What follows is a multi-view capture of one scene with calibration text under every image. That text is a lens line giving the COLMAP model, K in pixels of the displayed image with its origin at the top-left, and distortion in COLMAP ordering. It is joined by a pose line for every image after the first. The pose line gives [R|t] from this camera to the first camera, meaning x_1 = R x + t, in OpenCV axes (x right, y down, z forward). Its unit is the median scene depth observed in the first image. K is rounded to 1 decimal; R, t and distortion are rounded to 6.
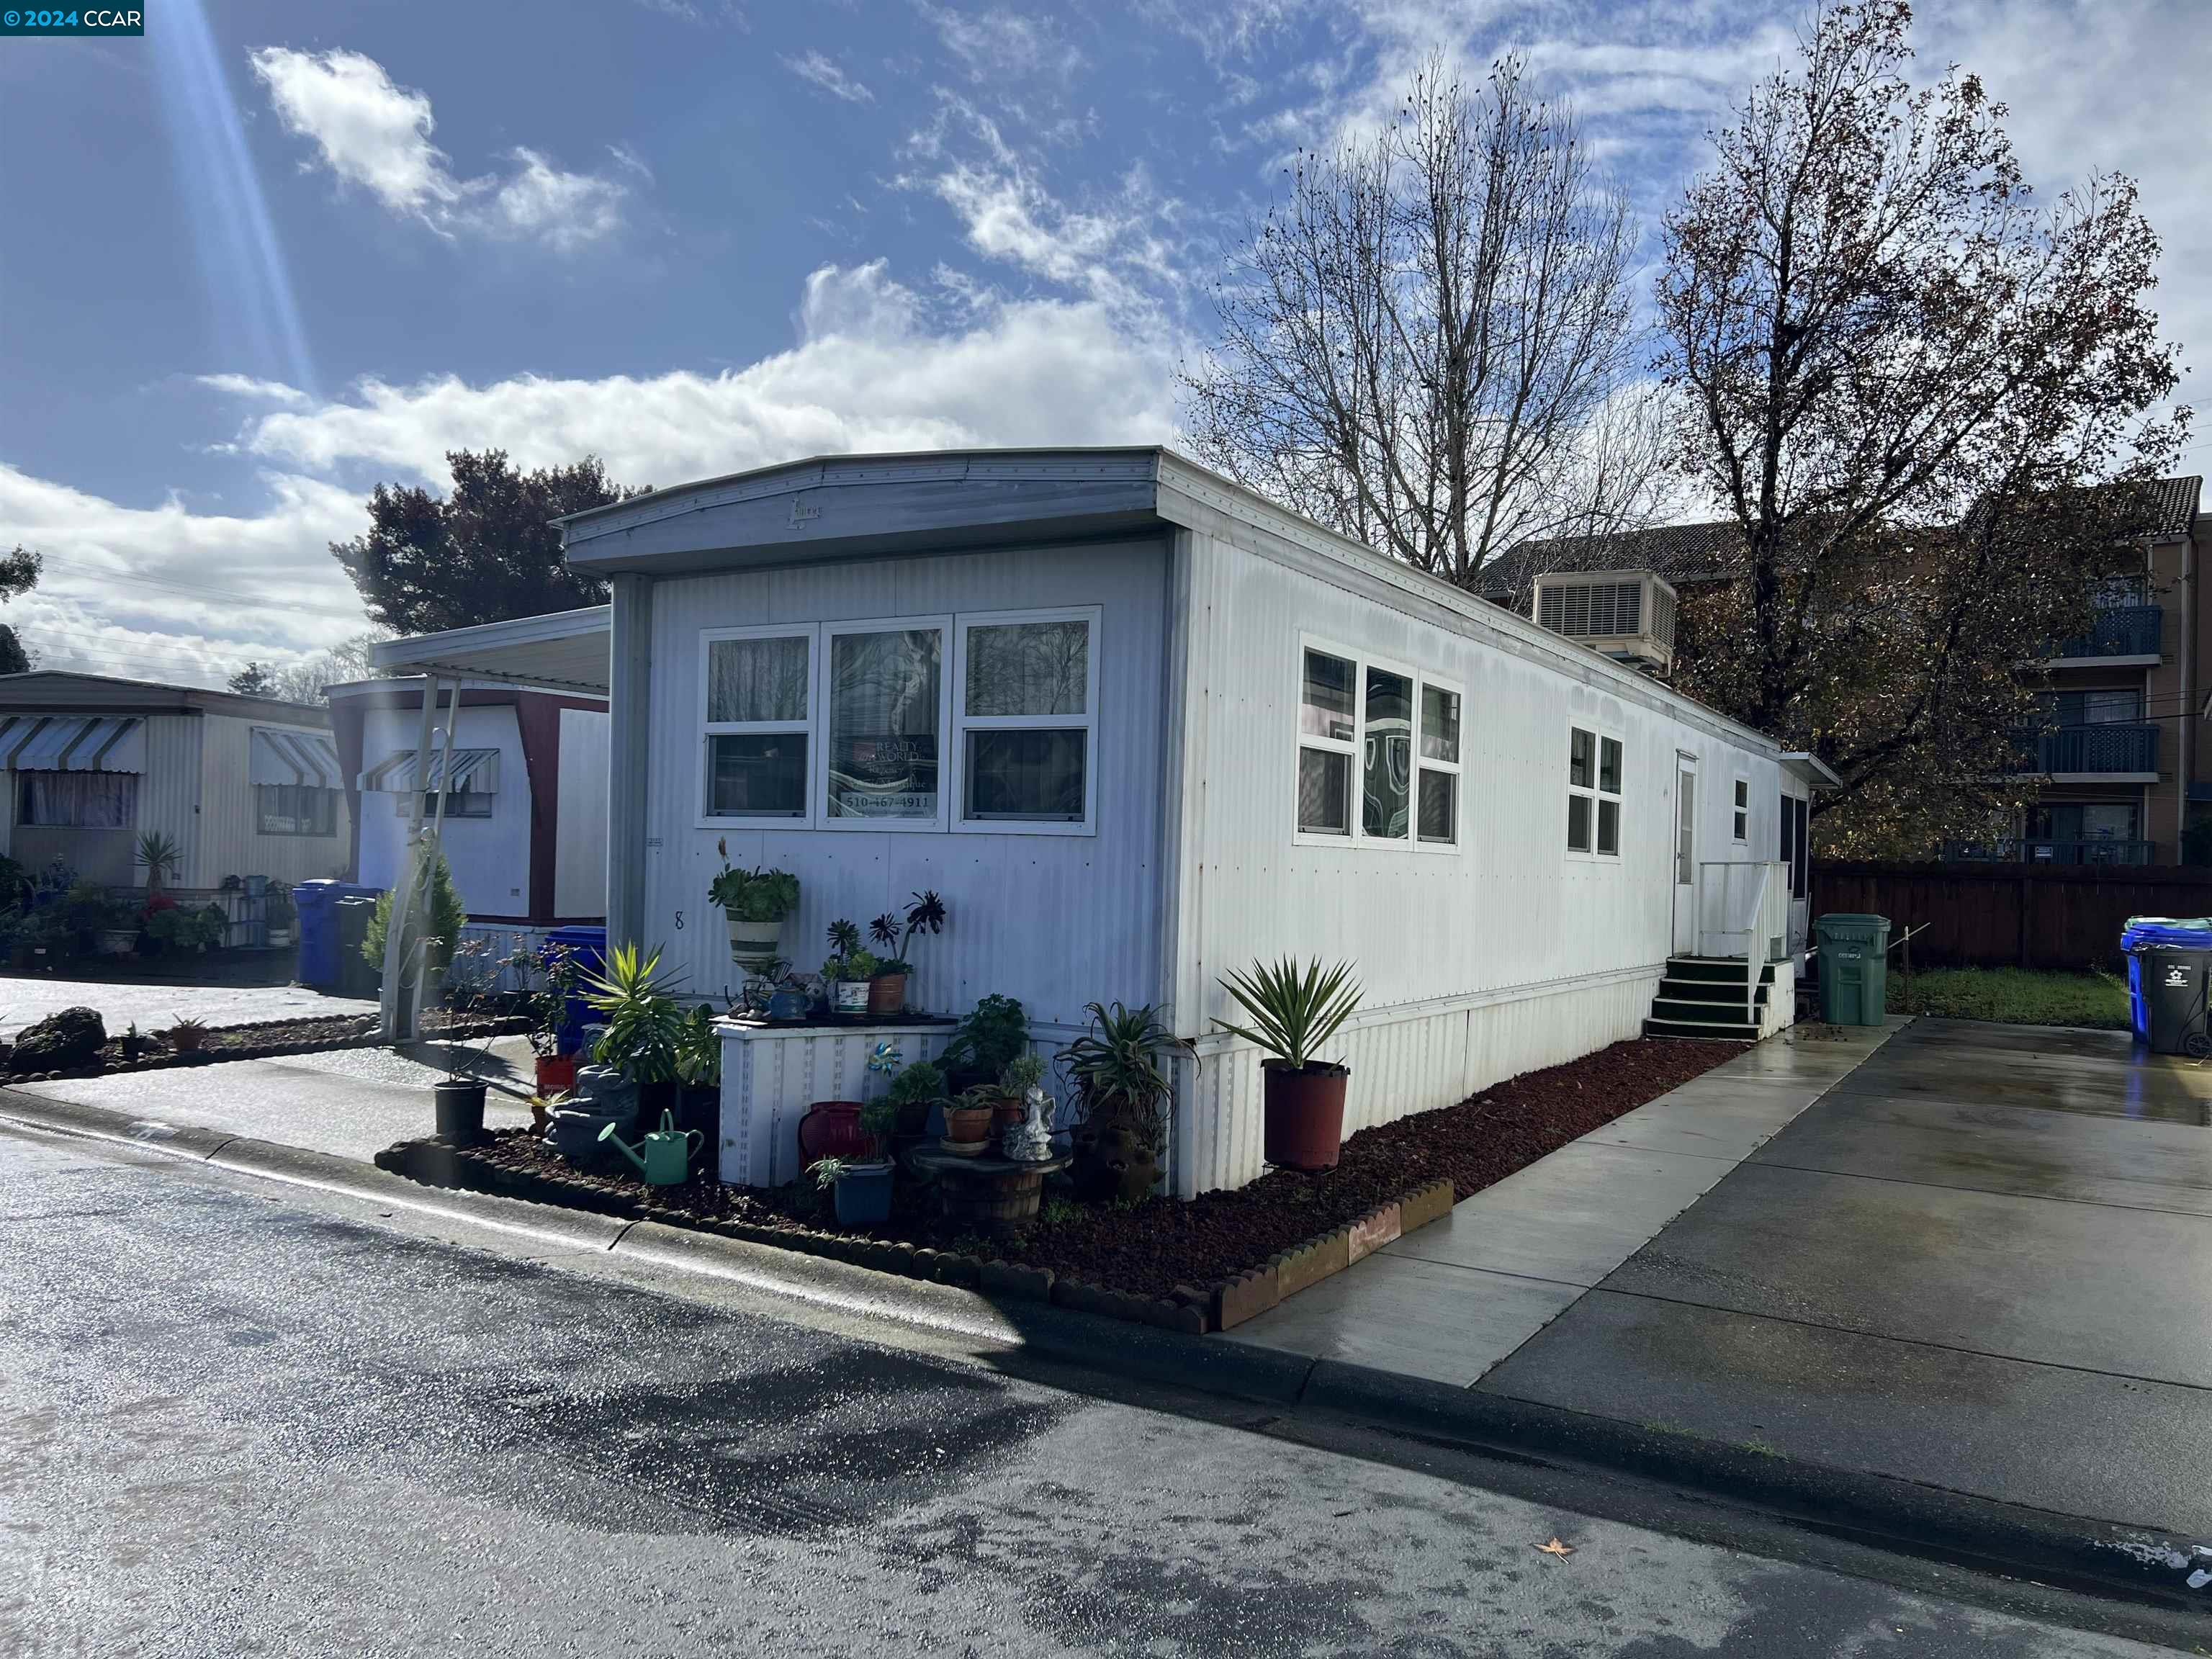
lens RADIAL K [[1685.0, 0, 1142.4], [0, 1685.0, 840.0], [0, 0, 1]] dist [0.054855, -0.072034]
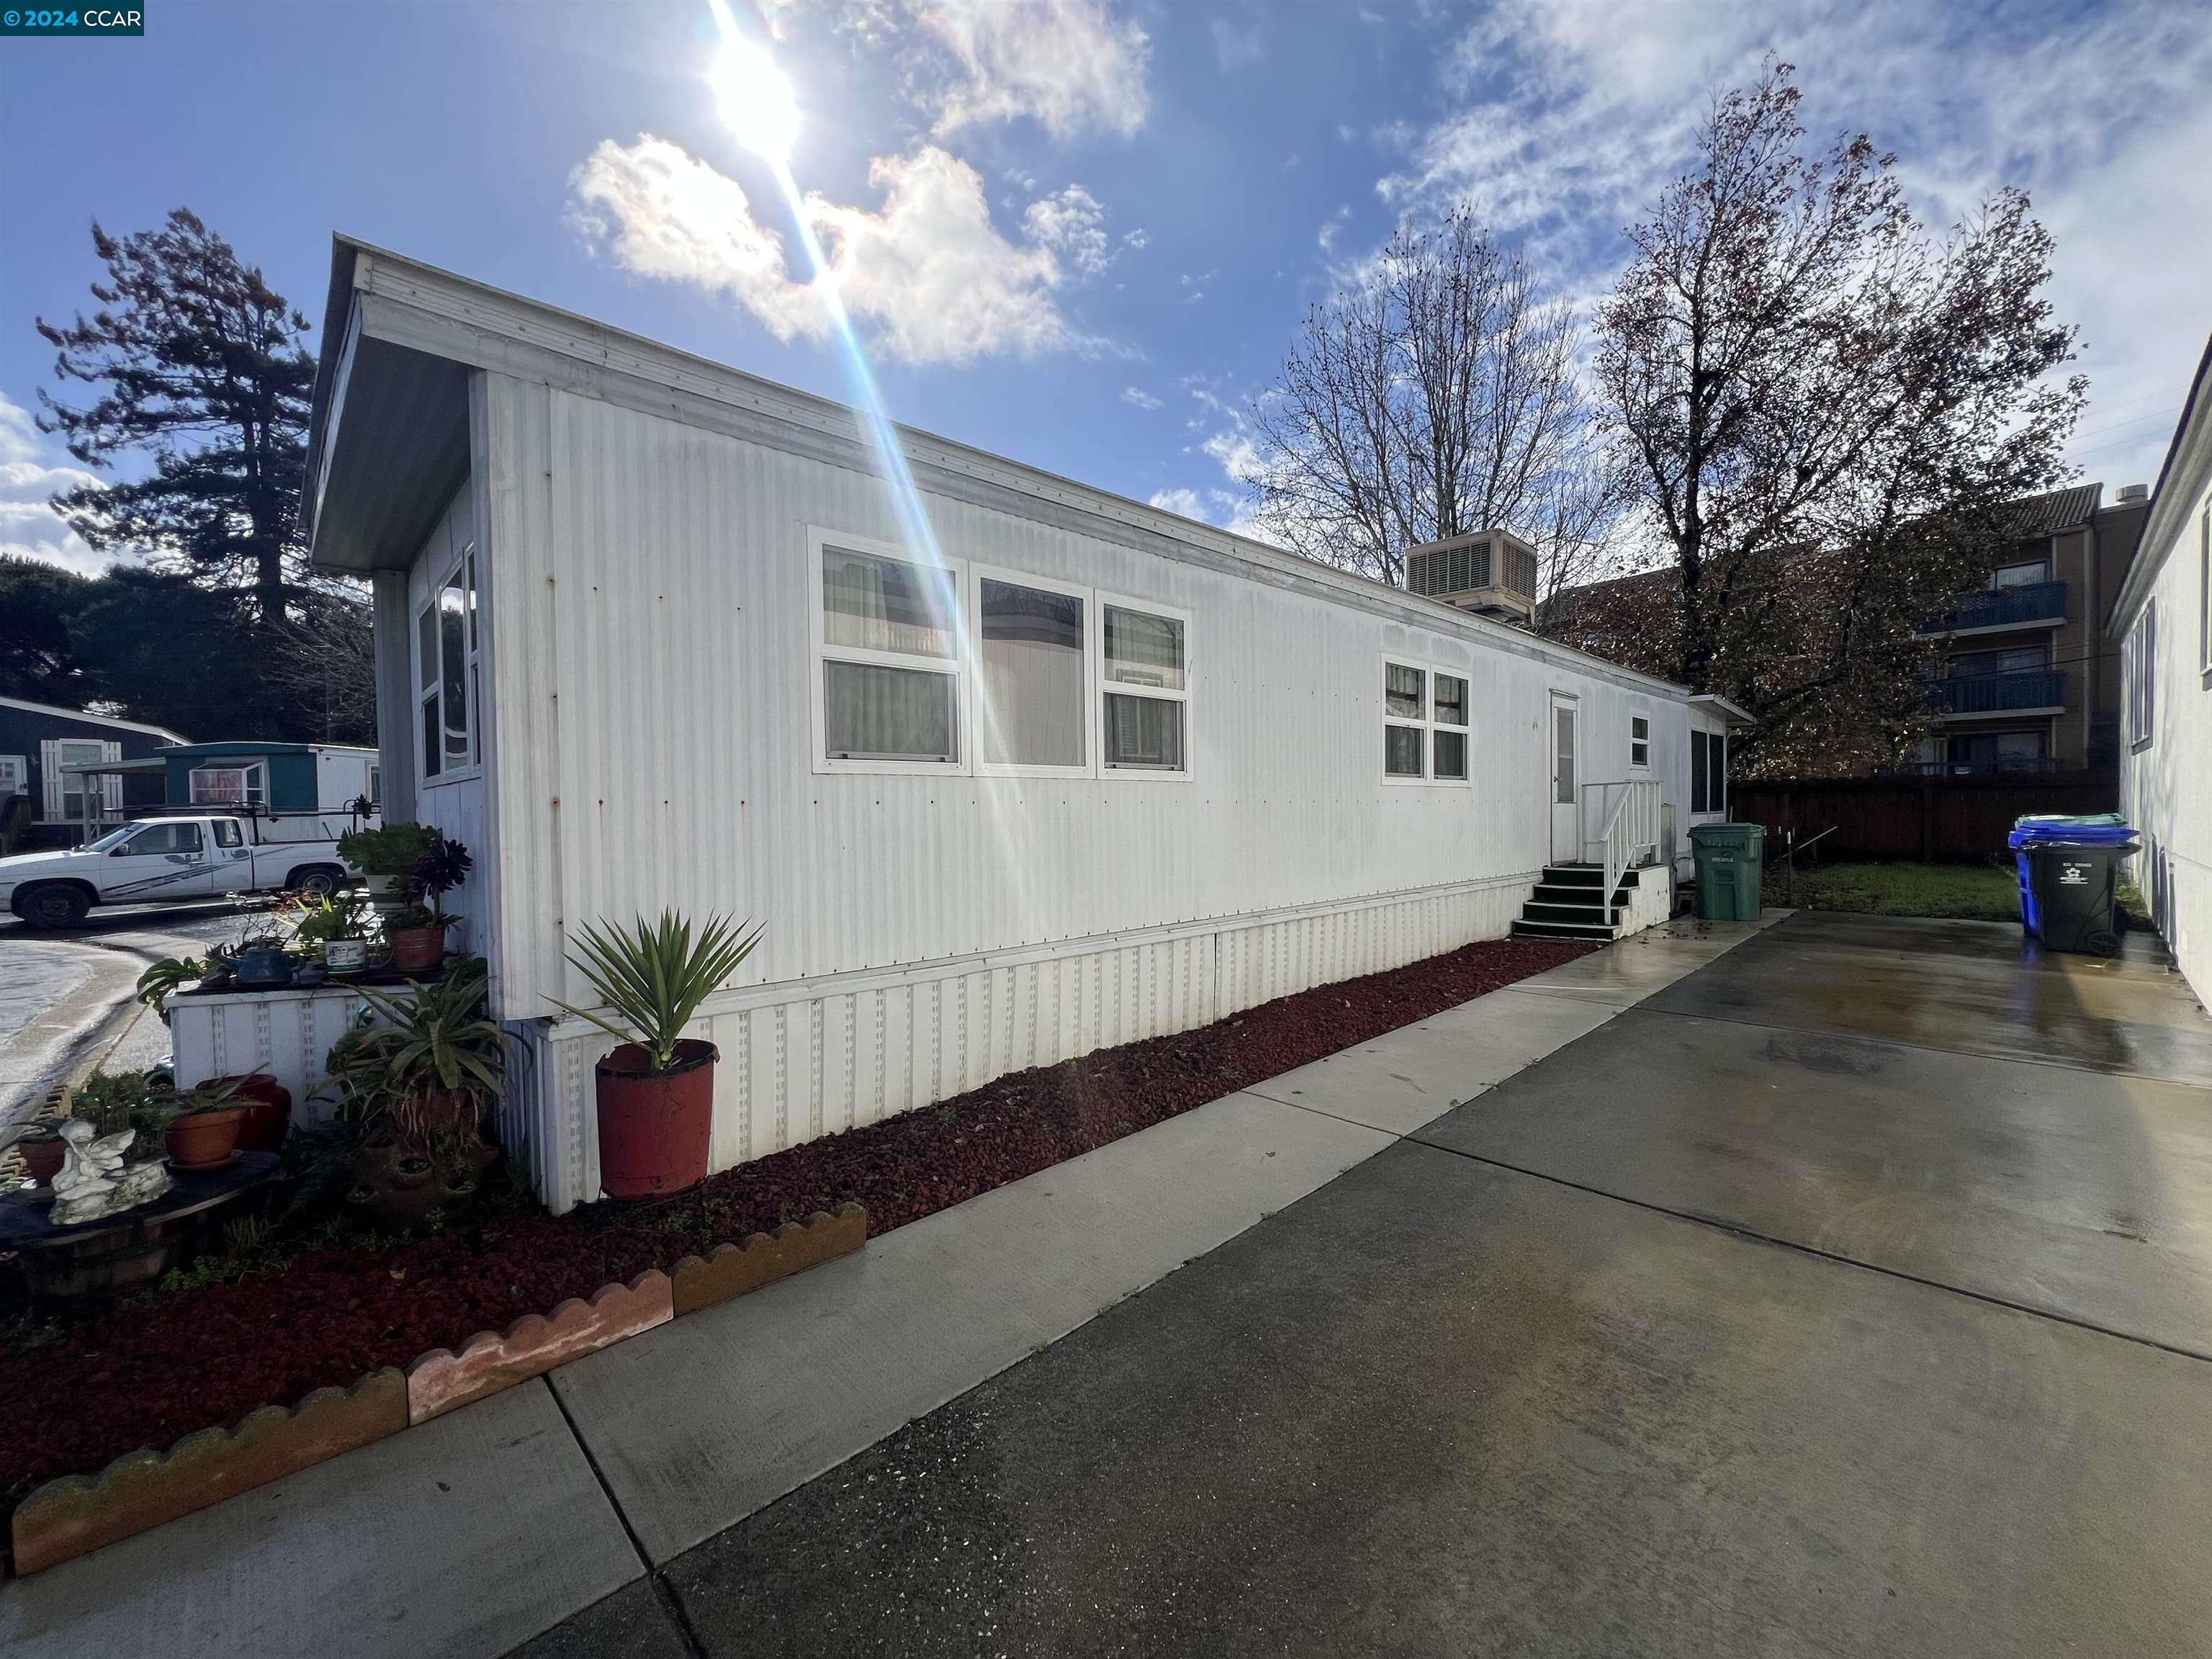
lens RADIAL K [[925.2, 0, 1106.0], [0, 925.2, 829.5], [0, 0, 1]] dist [-0.000473, 0.000639]
pose [[0.963474, -0.035644, -0.265418, 0.171744], [0.044104, 0.998689, 0.025982, 0.012601], [0.264144, -0.036739, 0.963783, 0.273910]]
